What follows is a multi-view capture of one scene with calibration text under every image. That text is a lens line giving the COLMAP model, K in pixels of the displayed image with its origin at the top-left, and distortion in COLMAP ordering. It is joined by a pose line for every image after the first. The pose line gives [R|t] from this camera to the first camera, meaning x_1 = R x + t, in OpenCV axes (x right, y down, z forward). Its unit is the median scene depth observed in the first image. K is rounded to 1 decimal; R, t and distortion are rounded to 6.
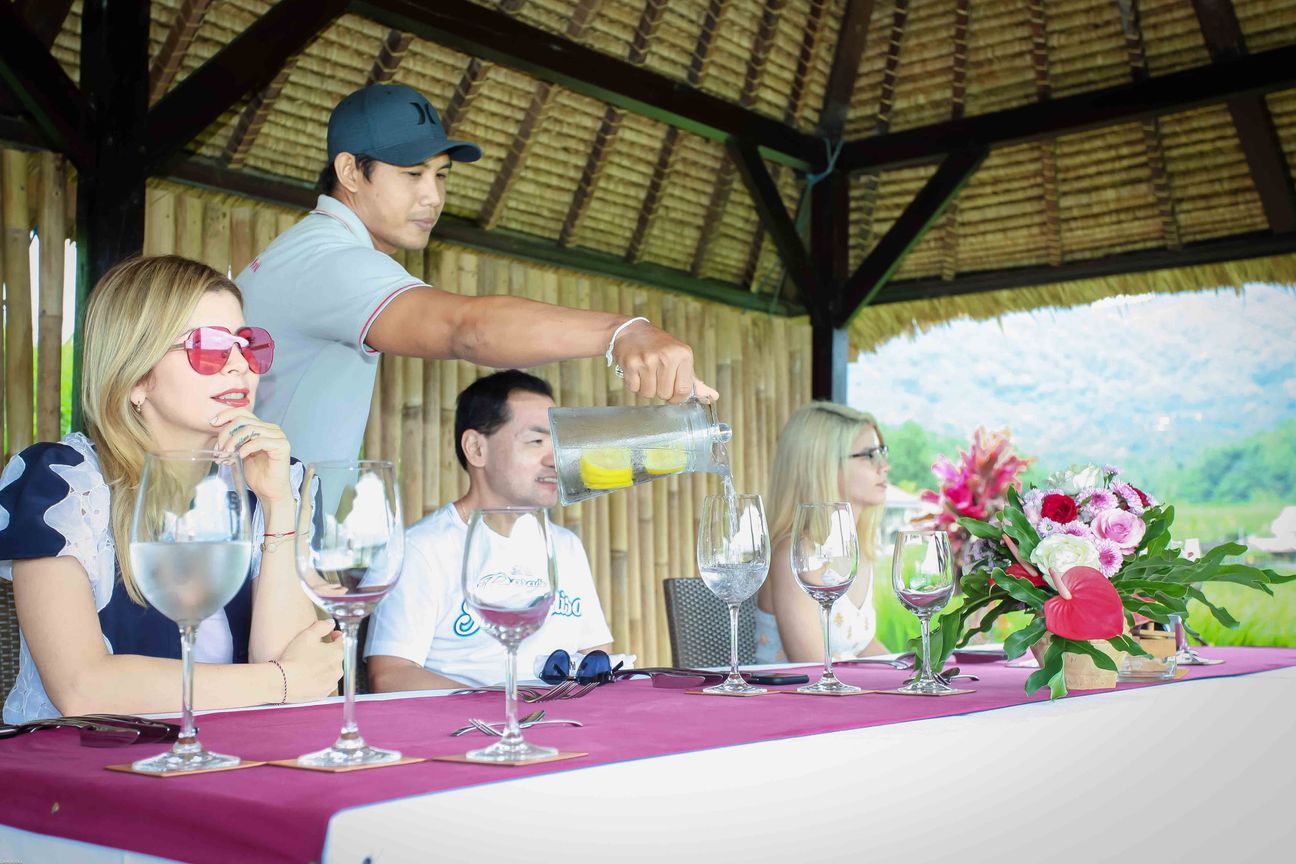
lens RADIAL K [[1554.9, 0, 594.8], [0, 1554.9, 422.8], [0, 0, 1]] dist [0.061029, 0.000000]
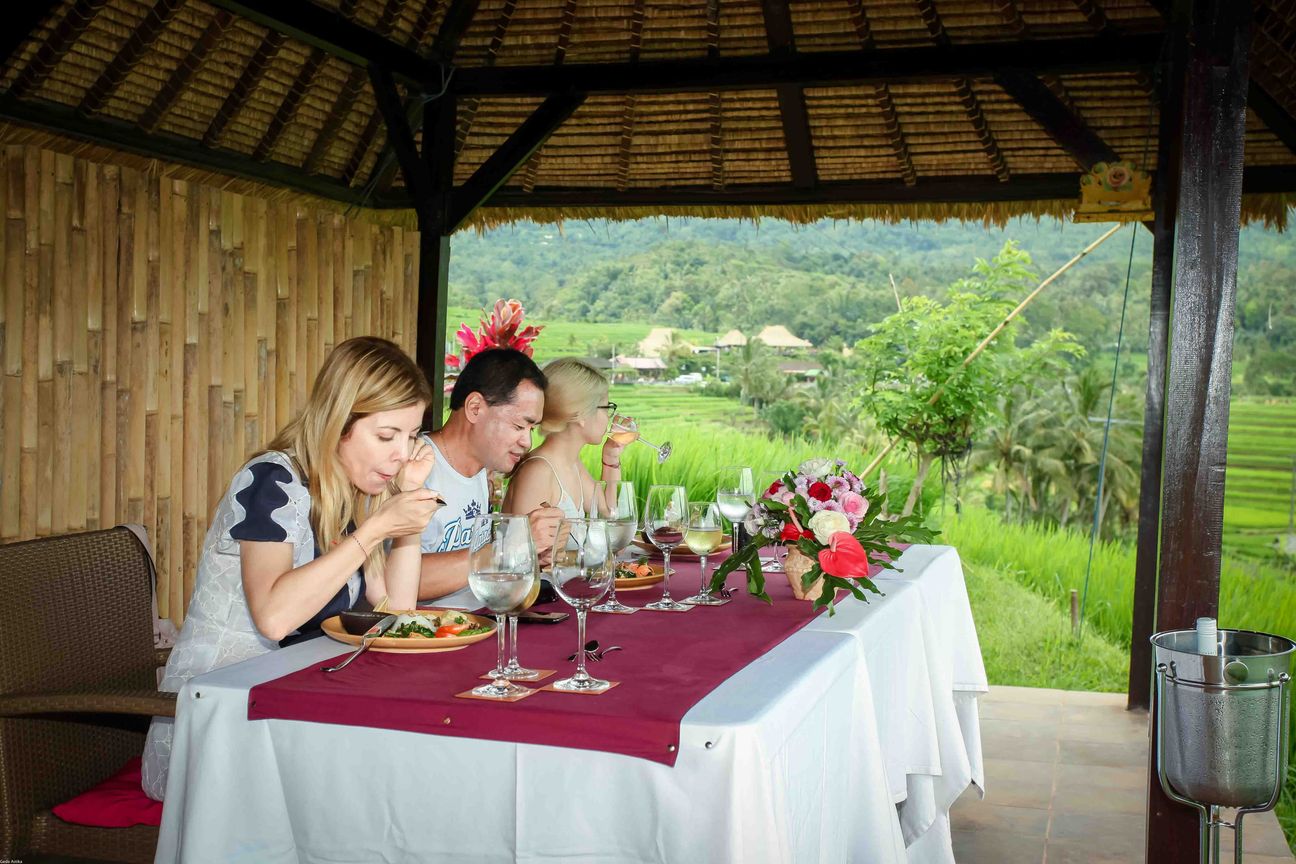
lens RADIAL K [[1690.8, 0, 587.2], [0, 1690.8, 416.4], [0, 0, 1]] dist [0.031526, 0.000000]
pose [[0.923724, 0.011167, 0.382896, -0.231119], [-0.058635, 0.991918, 0.112524, -0.079672], [-0.378545, -0.126392, 0.916913, -0.192067]]
